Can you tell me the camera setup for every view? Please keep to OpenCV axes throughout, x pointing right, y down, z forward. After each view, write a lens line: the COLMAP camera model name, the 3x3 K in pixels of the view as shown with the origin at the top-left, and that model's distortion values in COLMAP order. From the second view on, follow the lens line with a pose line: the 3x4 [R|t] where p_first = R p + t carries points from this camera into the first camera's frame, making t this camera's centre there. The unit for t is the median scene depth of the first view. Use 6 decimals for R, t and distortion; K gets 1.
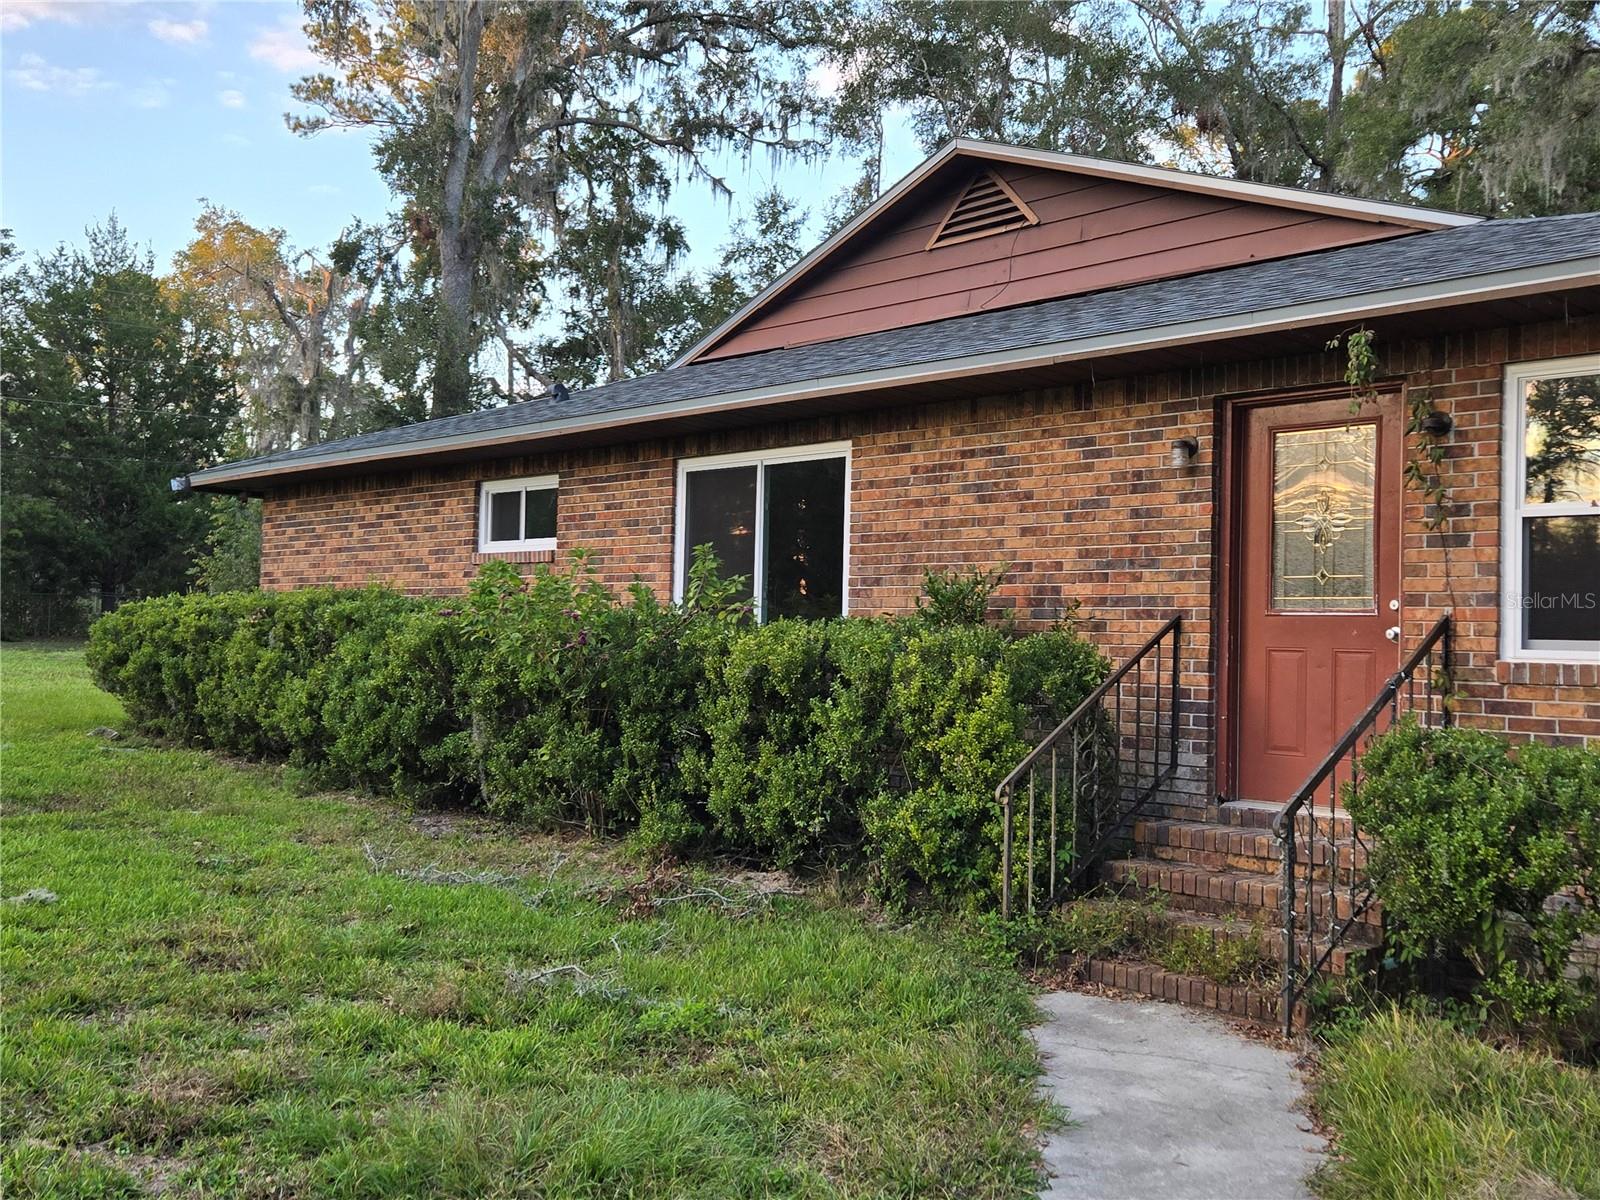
lens RADIAL K [[1590.0, 0, 800.0], [0, 1590.0, 600.0], [0, 0, 1]] dist [0.088556, -0.091575]
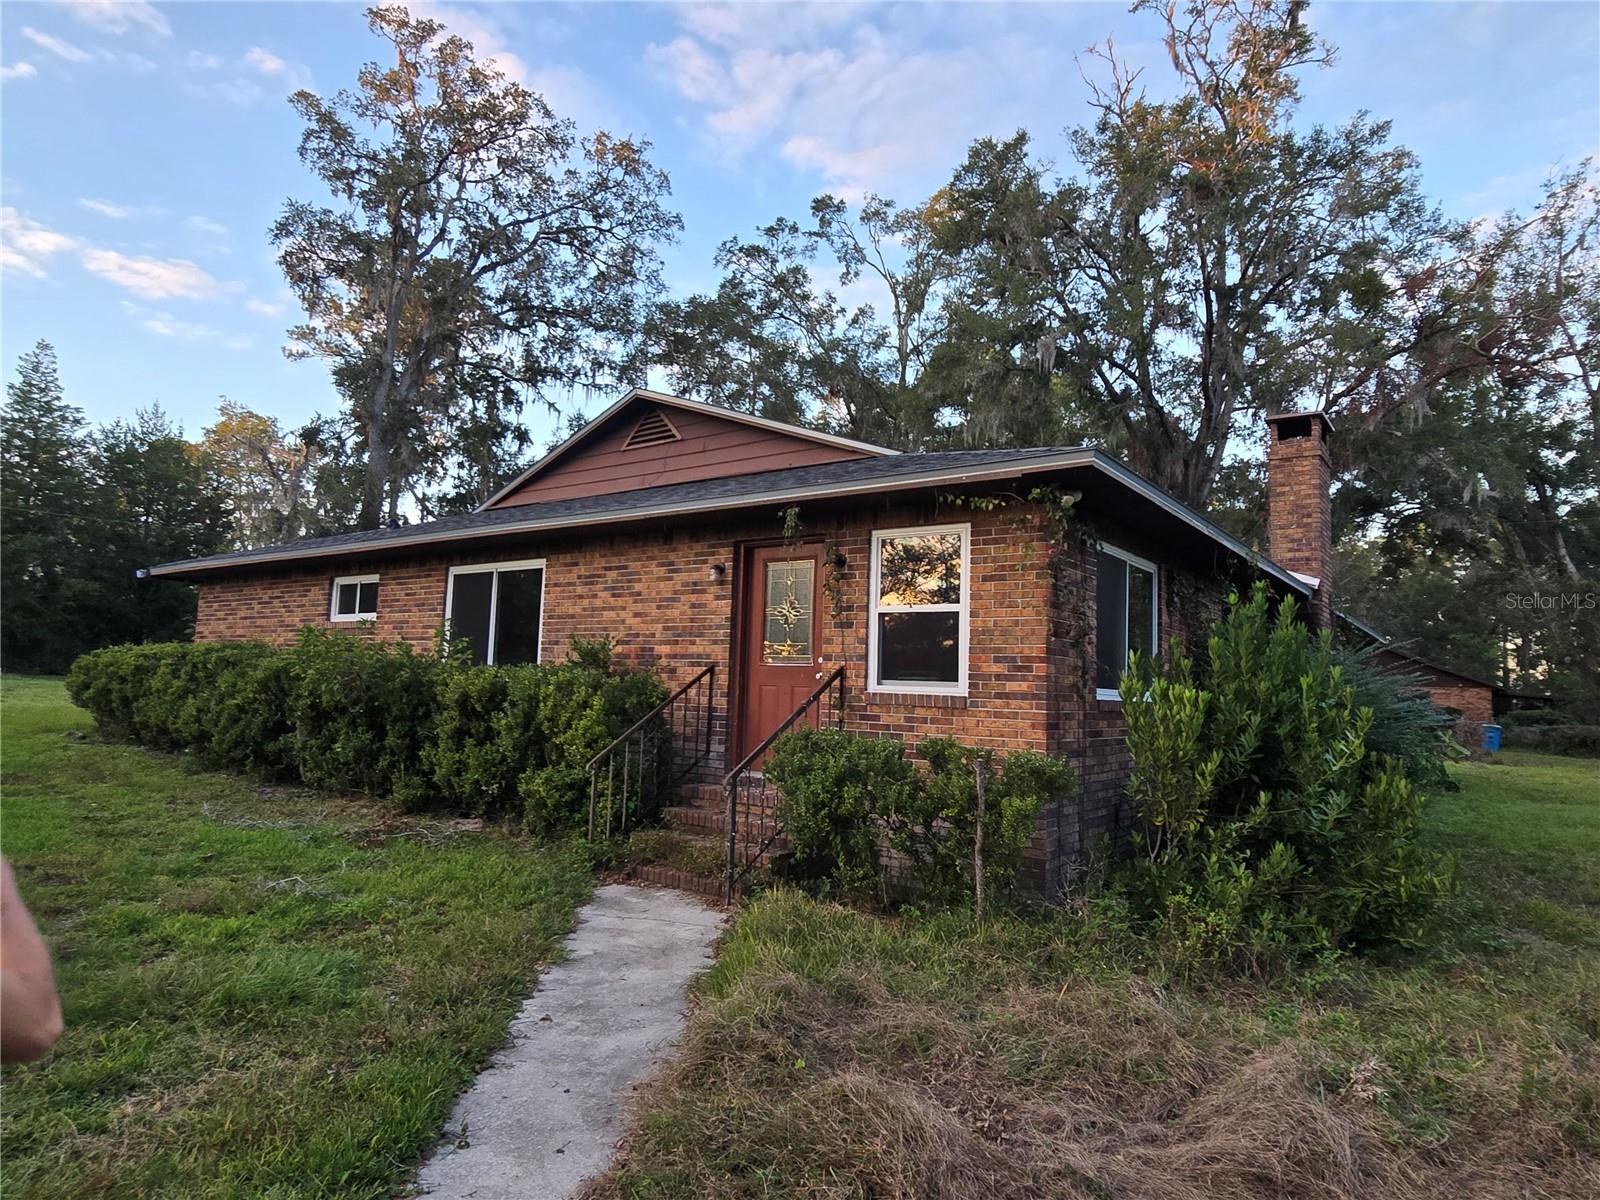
lens RADIAL K [[947.1, 0, 800.0], [0, 947.1, 600.0], [0, 0, 1]] dist [0.000862, -0.000062]
pose [[0.981680, 0.027057, 0.188607, 0.107504], [-0.015361, 0.997882, -0.063204, 0.002404], [-0.189918, 0.059149, 0.980017, -0.027402]]
